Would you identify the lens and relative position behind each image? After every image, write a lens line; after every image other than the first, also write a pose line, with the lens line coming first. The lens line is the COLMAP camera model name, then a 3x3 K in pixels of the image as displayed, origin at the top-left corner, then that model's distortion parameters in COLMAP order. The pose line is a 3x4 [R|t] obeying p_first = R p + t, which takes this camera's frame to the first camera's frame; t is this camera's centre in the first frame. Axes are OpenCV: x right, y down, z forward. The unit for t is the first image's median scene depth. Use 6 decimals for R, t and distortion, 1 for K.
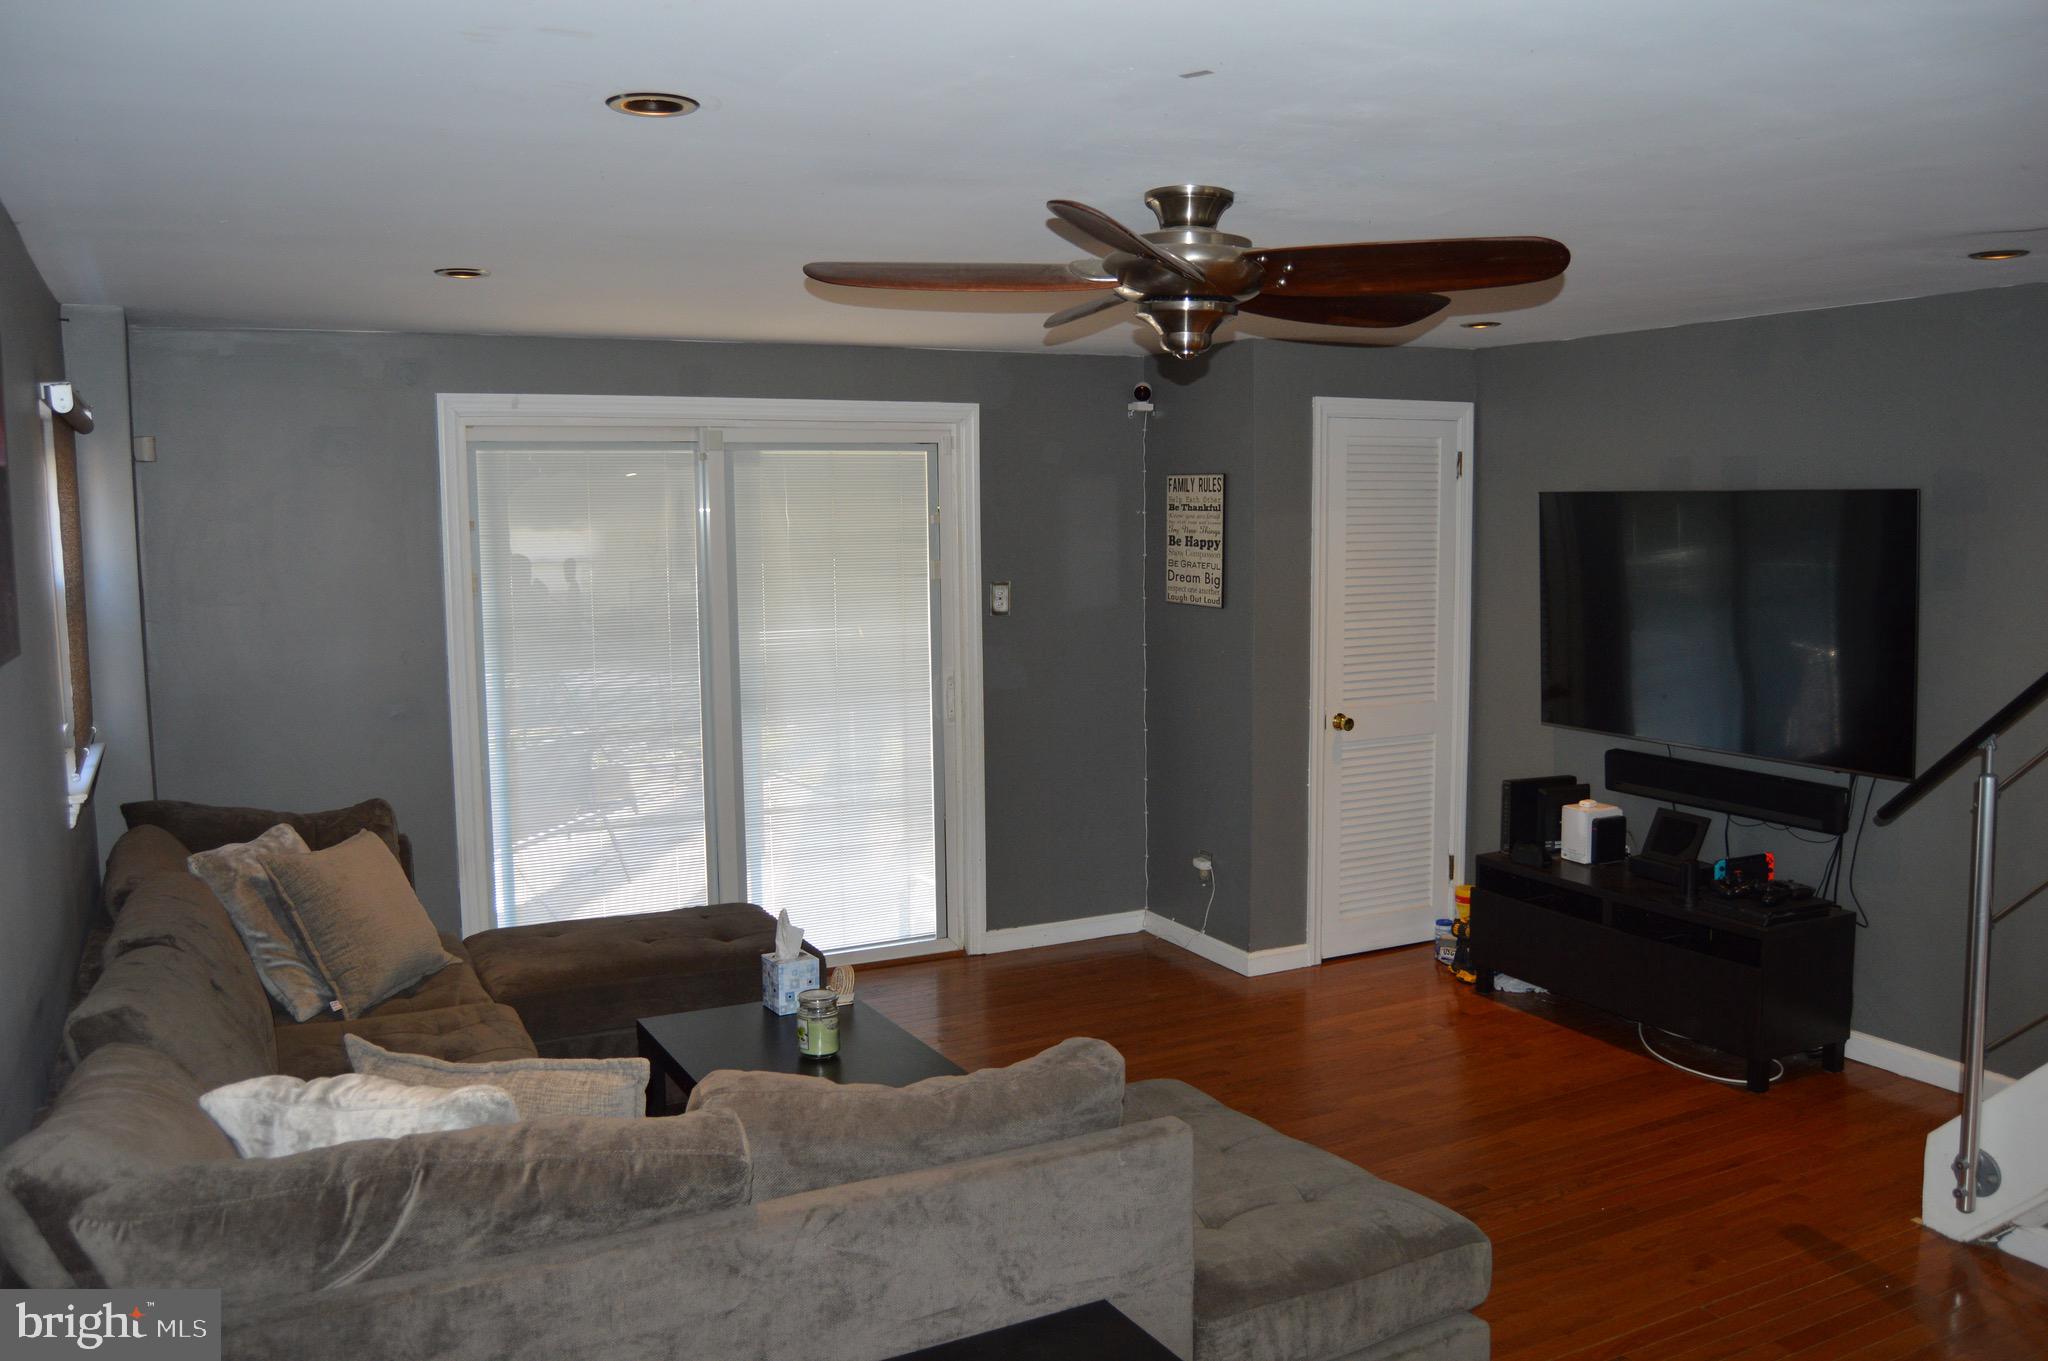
lens RADIAL K [[1645.2, 0, 1024.0], [0, 1645.2, 680.5], [0, 0, 1]] dist [-0.068781, -0.006226]
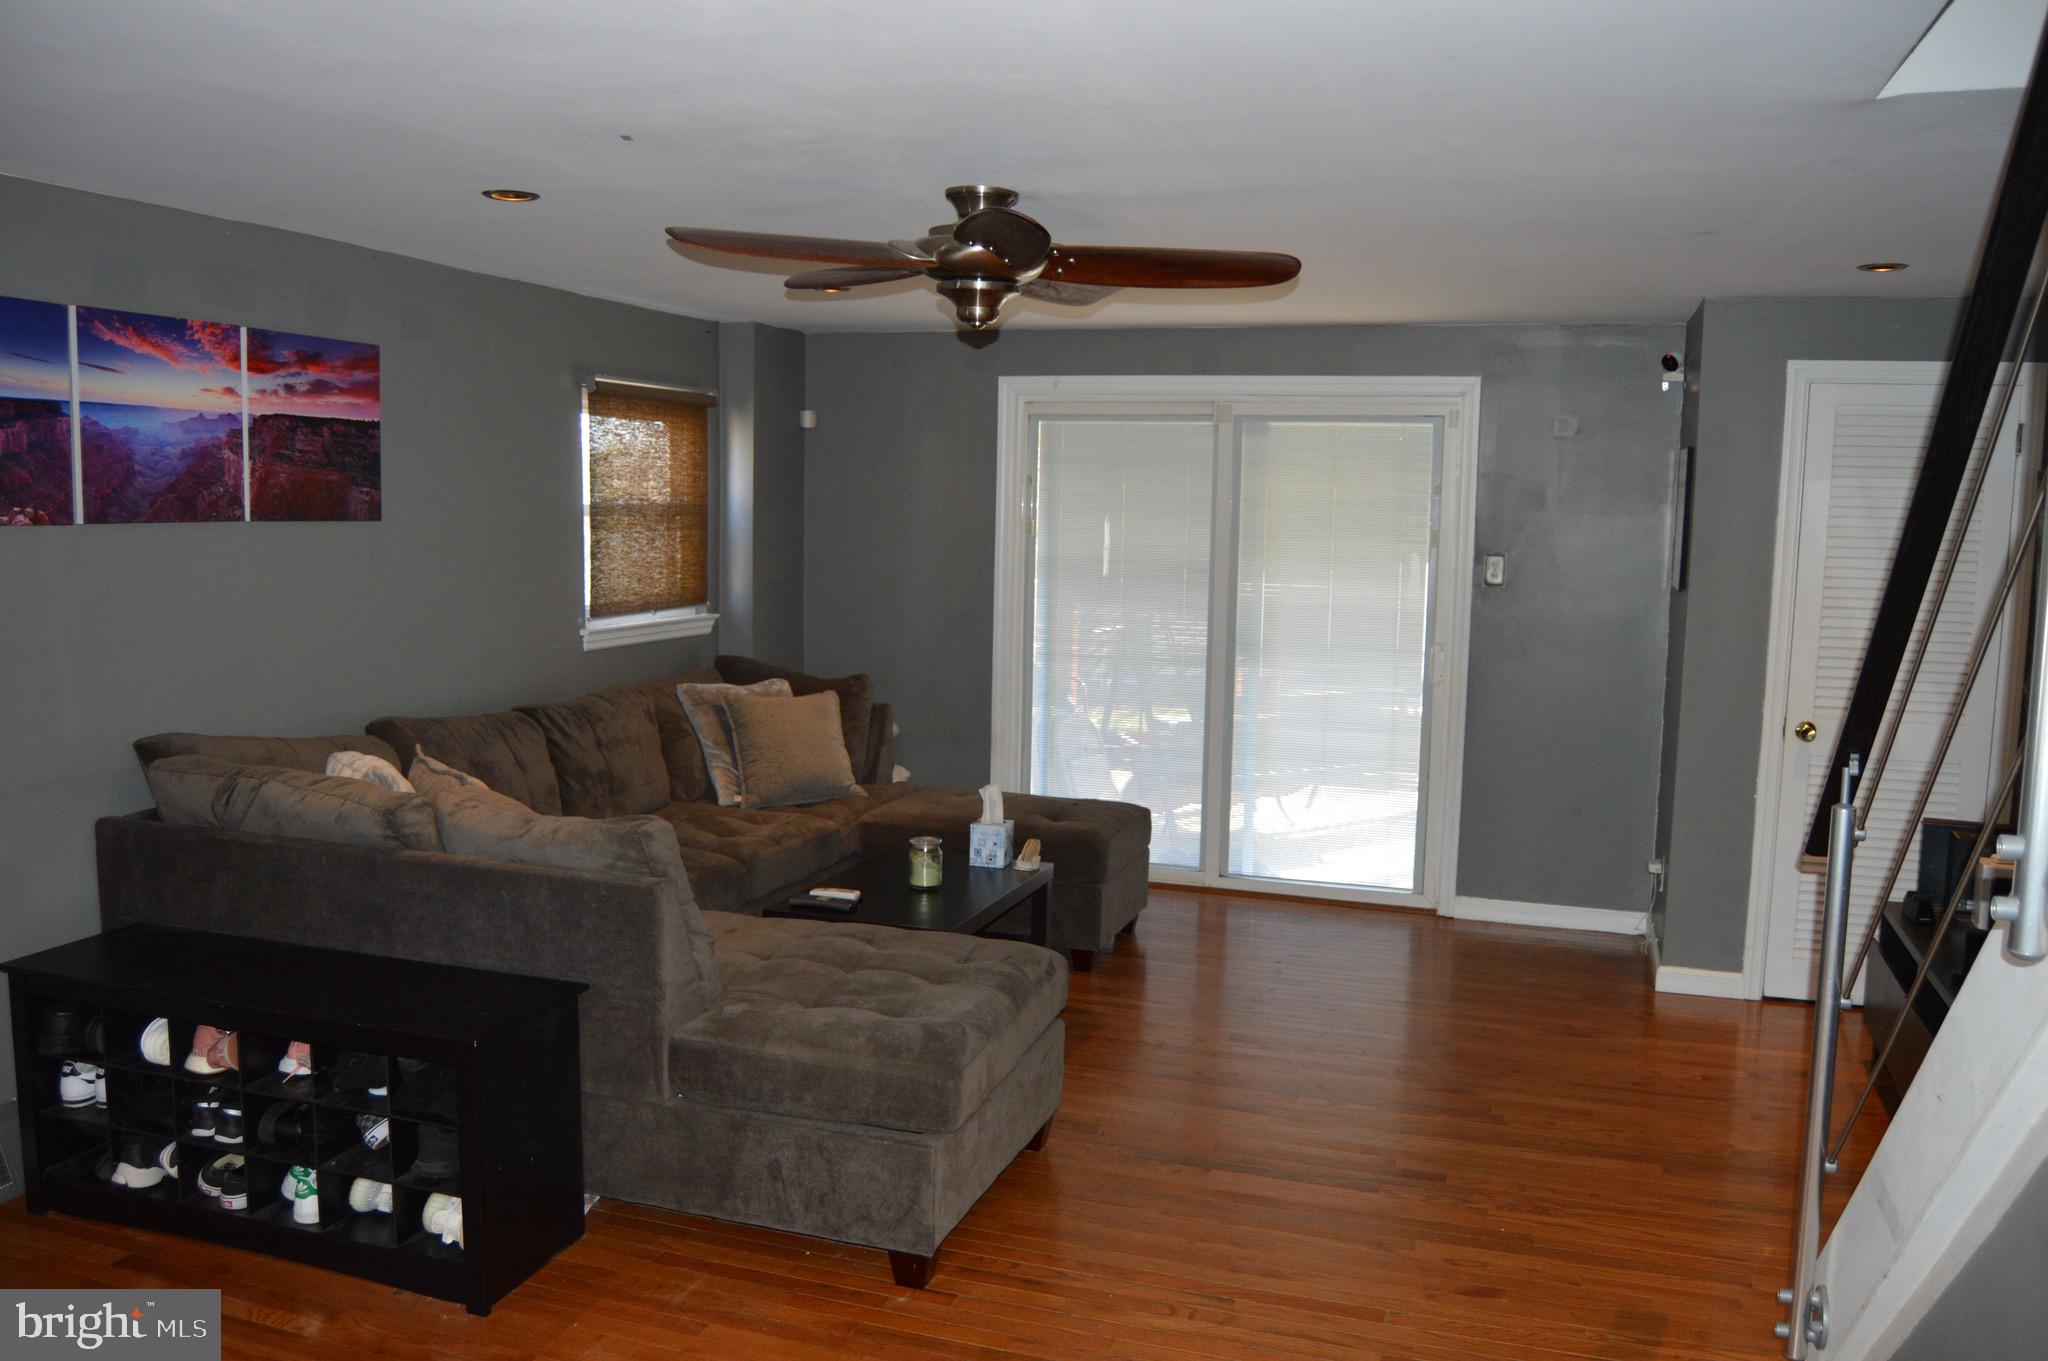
lens RADIAL K [[1645.2, 0, 1024.0], [0, 1645.2, 680.5], [0, 0, 1]] dist [-0.068781, -0.006226]
pose [[0.692614, 0.103521, -0.713841, 0.543221], [-0.101621, 0.993781, 0.045518, 0.001460], [0.714114, 0.041015, 0.698827, 0.102567]]
